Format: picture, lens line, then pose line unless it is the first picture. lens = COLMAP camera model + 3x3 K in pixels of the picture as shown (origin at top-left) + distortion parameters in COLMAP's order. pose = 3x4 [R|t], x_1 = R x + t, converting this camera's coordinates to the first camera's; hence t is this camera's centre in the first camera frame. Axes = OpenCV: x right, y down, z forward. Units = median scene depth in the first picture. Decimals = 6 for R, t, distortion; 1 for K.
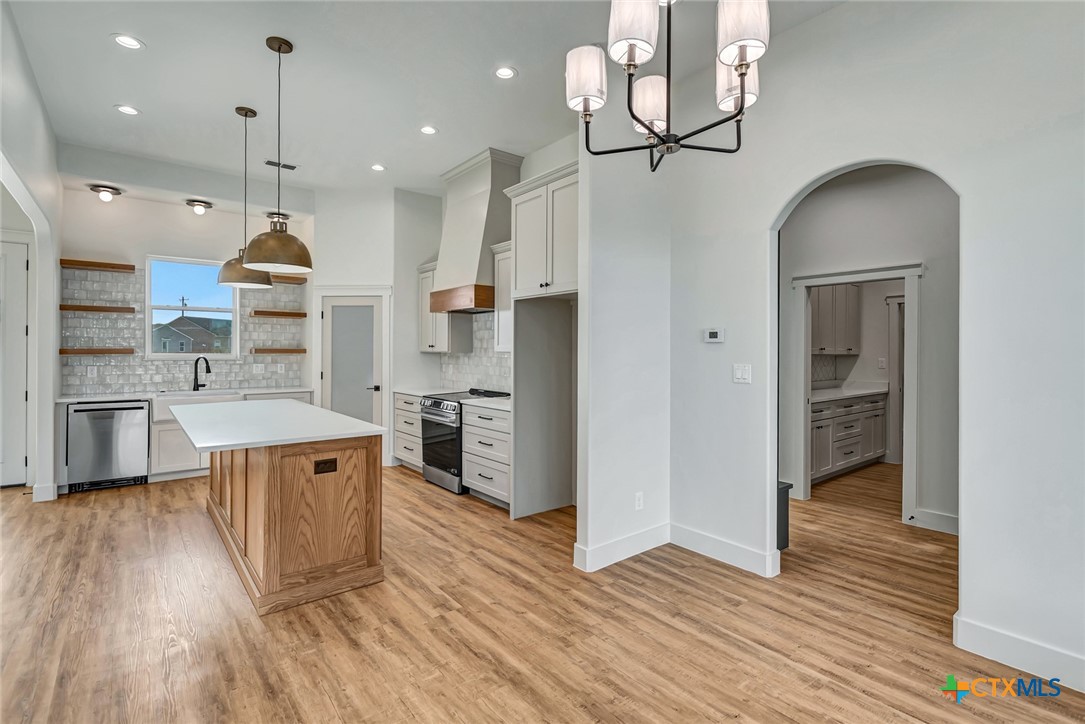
lens RADIAL K [[537.1, 0, 559.6], [0, 537.1, 347.1], [0, 0, 1]] dist [0.003444, -0.002232]
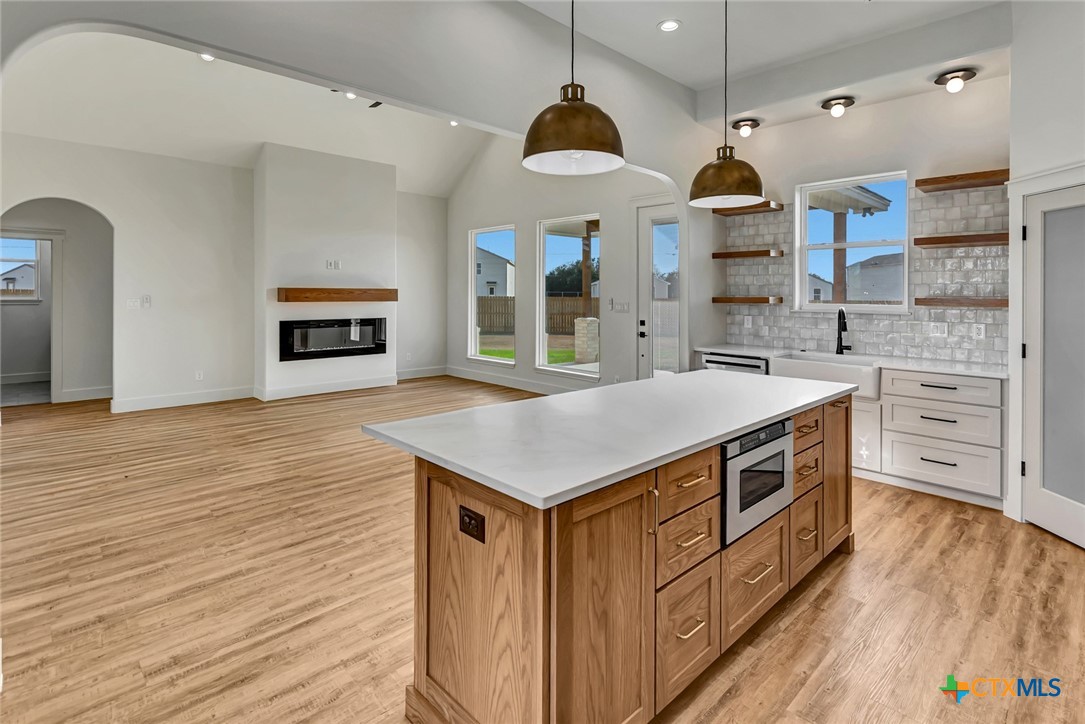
lens RADIAL K [[537.1, 0, 548.3], [0, 537.1, 293.2], [0, 0, 1]] dist [0.003444, -0.002232]
pose [[0.081488, -0.004308, -0.996665, 0.066154], [-0.003759, 0.999982, -0.004629, 0.002532], [0.996667, 0.004124, 0.081470, 0.816559]]
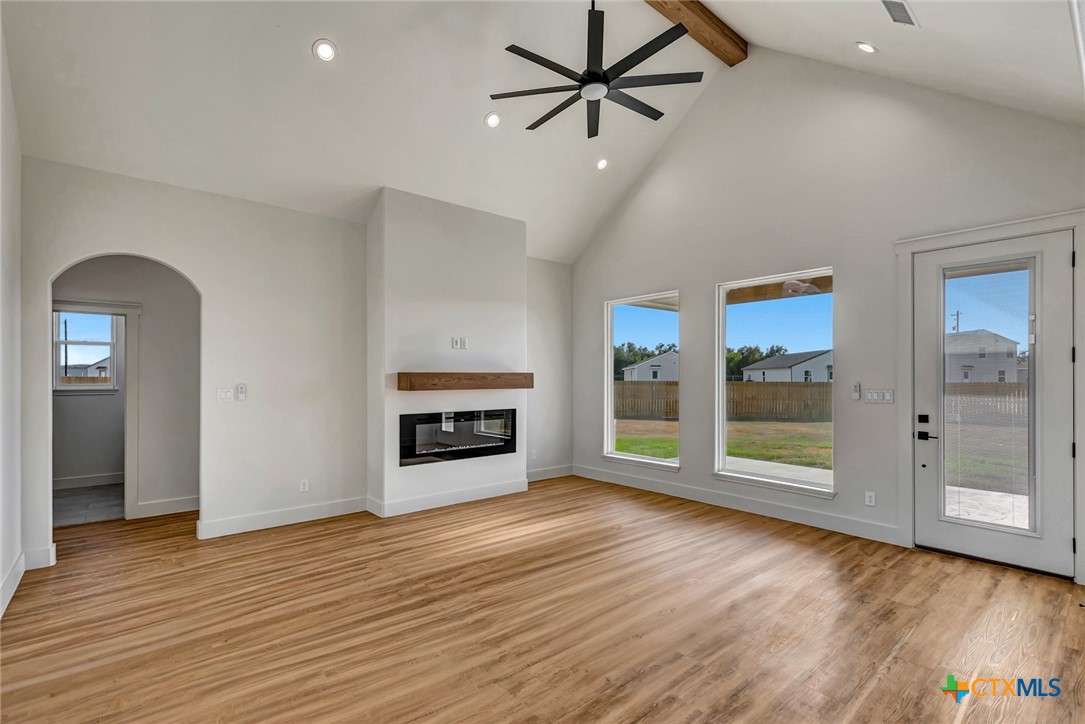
lens RADIAL K [[497.3, 0, 540.0], [0, 497.3, 367.4], [0, 0, 1]] dist [0.008765, -0.002196]
pose [[0.012141, -0.022348, -0.999677, -0.488839], [0.003903, 0.999744, -0.022302, -0.003808], [0.999919, -0.003631, 0.012225, 0.414610]]
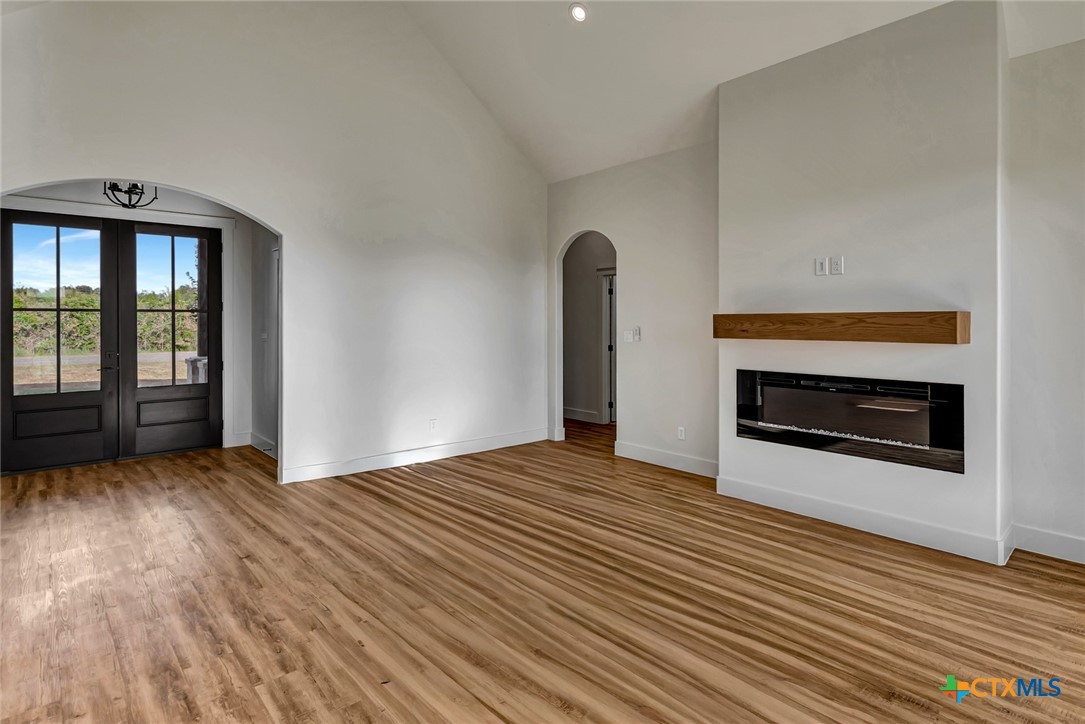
lens RADIAL K [[563.0, 0, 544.9], [0, 563.0, 324.6], [0, 0, 1]] dist [0.012101, -0.001524]
pose [[-0.998420, -0.006684, -0.055794, -1.380978], [-0.006850, 0.999973, 0.002781, -0.001100], [0.055774, 0.003159, -0.998438, 1.206518]]
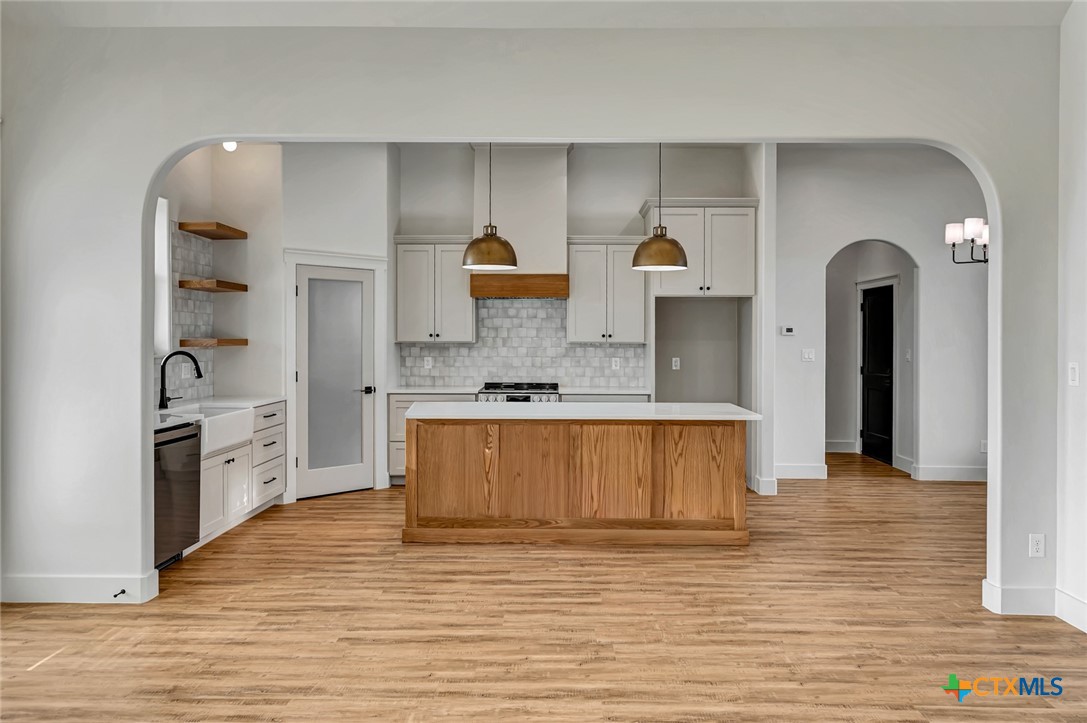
lens RADIAL K [[768.6, 0, 564.4], [0, 768.6, 345.6], [0, 0, 1]] dist [0.012272, 0.002636]
pose [[0.621988, -0.007593, 0.782990, -1.666596], [-0.004830, 0.999897, 0.013534, -0.005516], [-0.783012, -0.012199, 0.621887, 0.149948]]
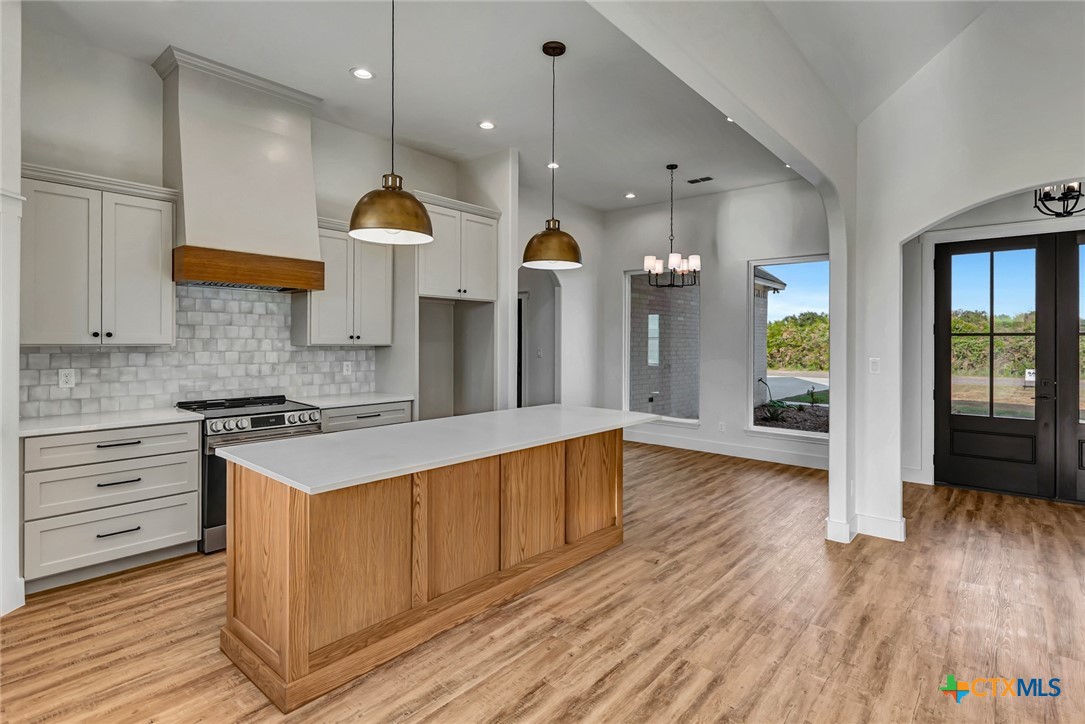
lens RADIAL K [[537.1, 0, 564.1], [0, 537.1, 341.9], [0, 0, 1]] dist [0.003444, -0.002232]
pose [[-0.205290, -0.005747, 0.978684, -1.348469], [-0.009102, 0.999951, 0.003962, -0.002493], [-0.978659, -0.008095, -0.205332, 1.050371]]
